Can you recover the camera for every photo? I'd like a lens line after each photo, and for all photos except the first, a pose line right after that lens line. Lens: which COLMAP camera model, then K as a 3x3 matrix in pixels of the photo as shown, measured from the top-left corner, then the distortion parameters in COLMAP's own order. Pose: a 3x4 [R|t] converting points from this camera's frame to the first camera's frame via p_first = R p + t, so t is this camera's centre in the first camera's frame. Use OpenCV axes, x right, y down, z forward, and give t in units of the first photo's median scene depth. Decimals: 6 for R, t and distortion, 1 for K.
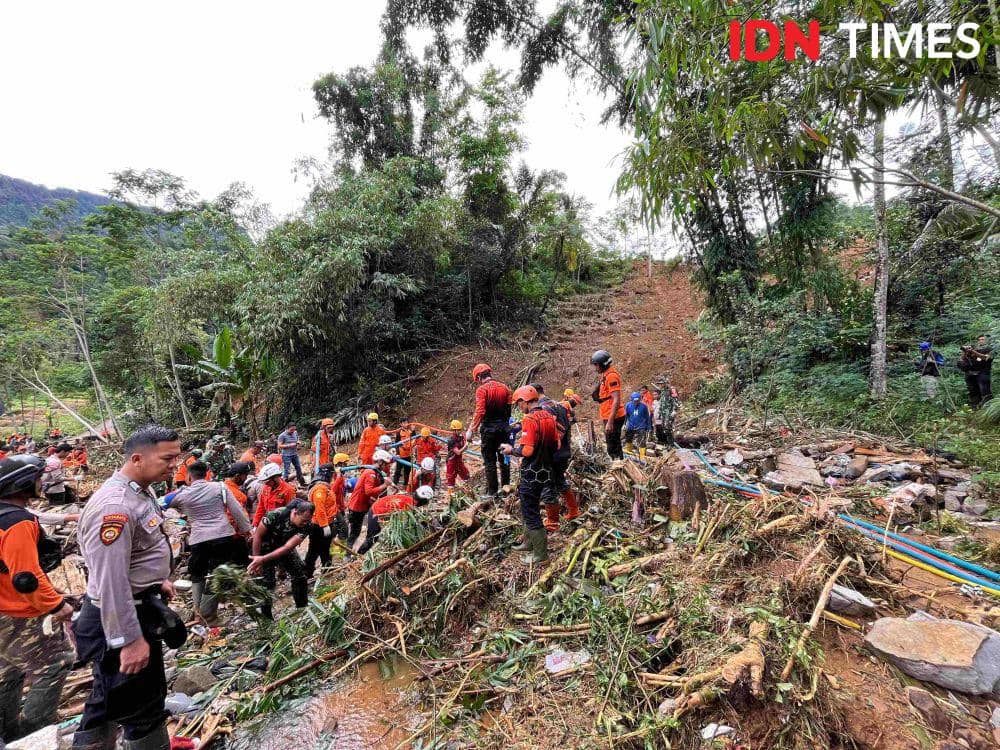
lens RADIAL K [[415.0, 0, 496.6], [0, 415.0, 381.0], [0, 0, 1]] dist [0.000399, -0.001015]
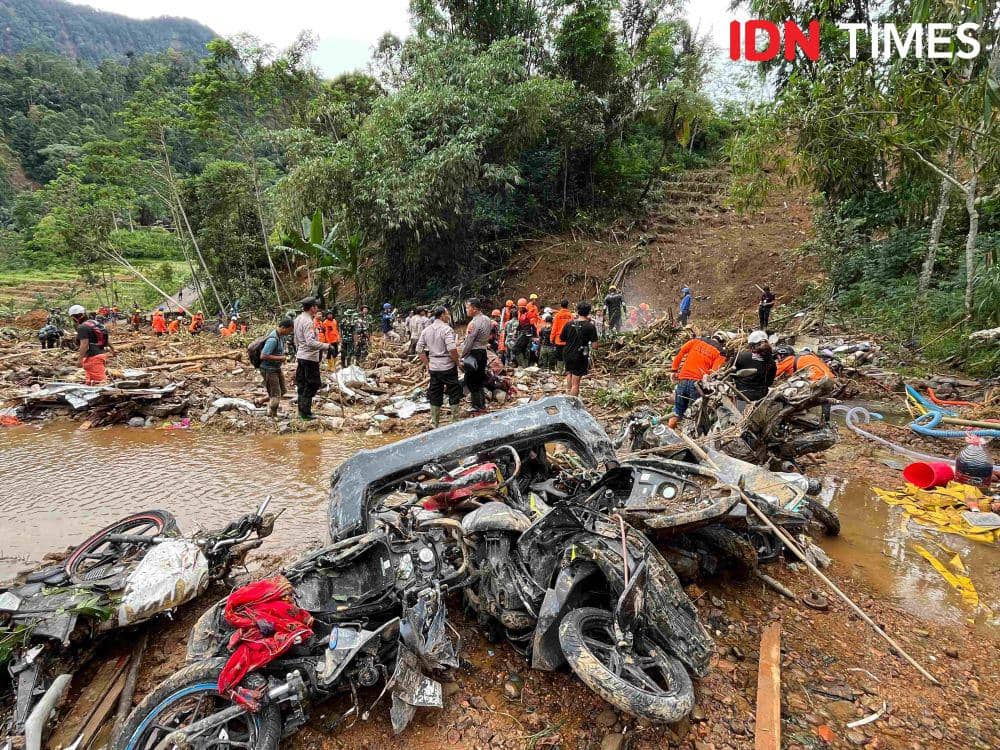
lens RADIAL K [[553.5, 0, 494.3], [0, 553.5, 382.1], [0, 0, 1]] dist [-0.001643, -0.000750]
pose [[0.991827, 0.064949, -0.109820, -0.060707], [-0.041729, 0.978529, 0.201841, -0.006921], [0.120572, -0.195608, 0.973242, -0.322783]]
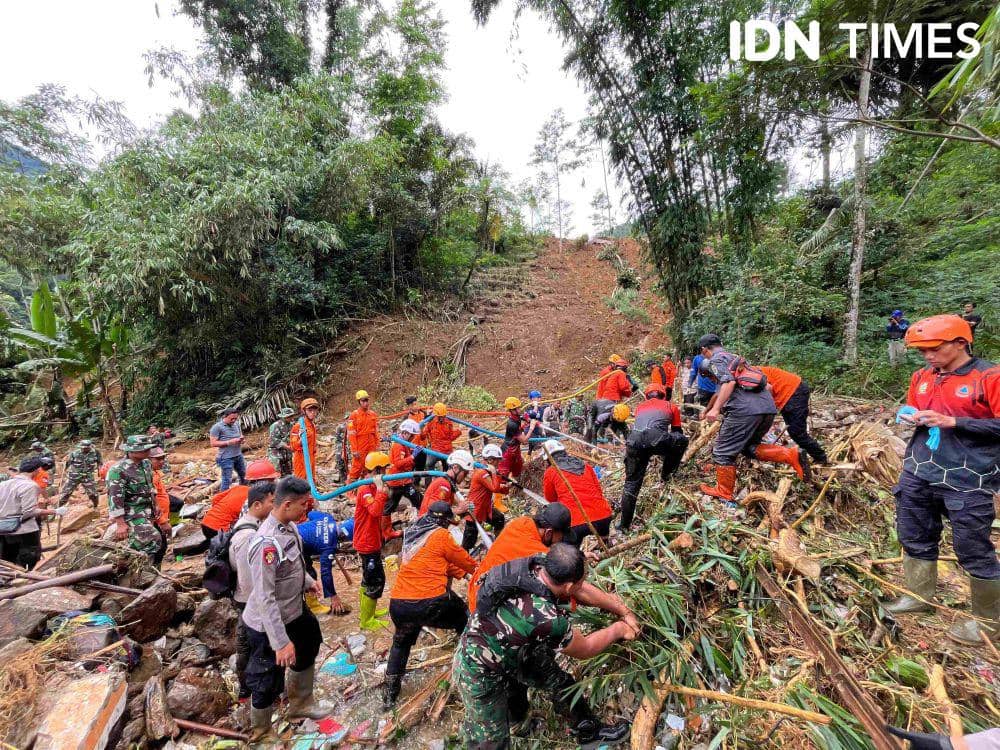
lens RADIAL K [[415.0, 0, 503.2], [0, 415.0, 380.1], [0, 0, 1]] dist [0.000399, -0.001015]
pose [[0.964000, -0.019614, 0.265179, -0.081938], [0.005719, 0.998574, 0.053071, 0.007784], [-0.265842, -0.049643, 0.962737, 0.079918]]
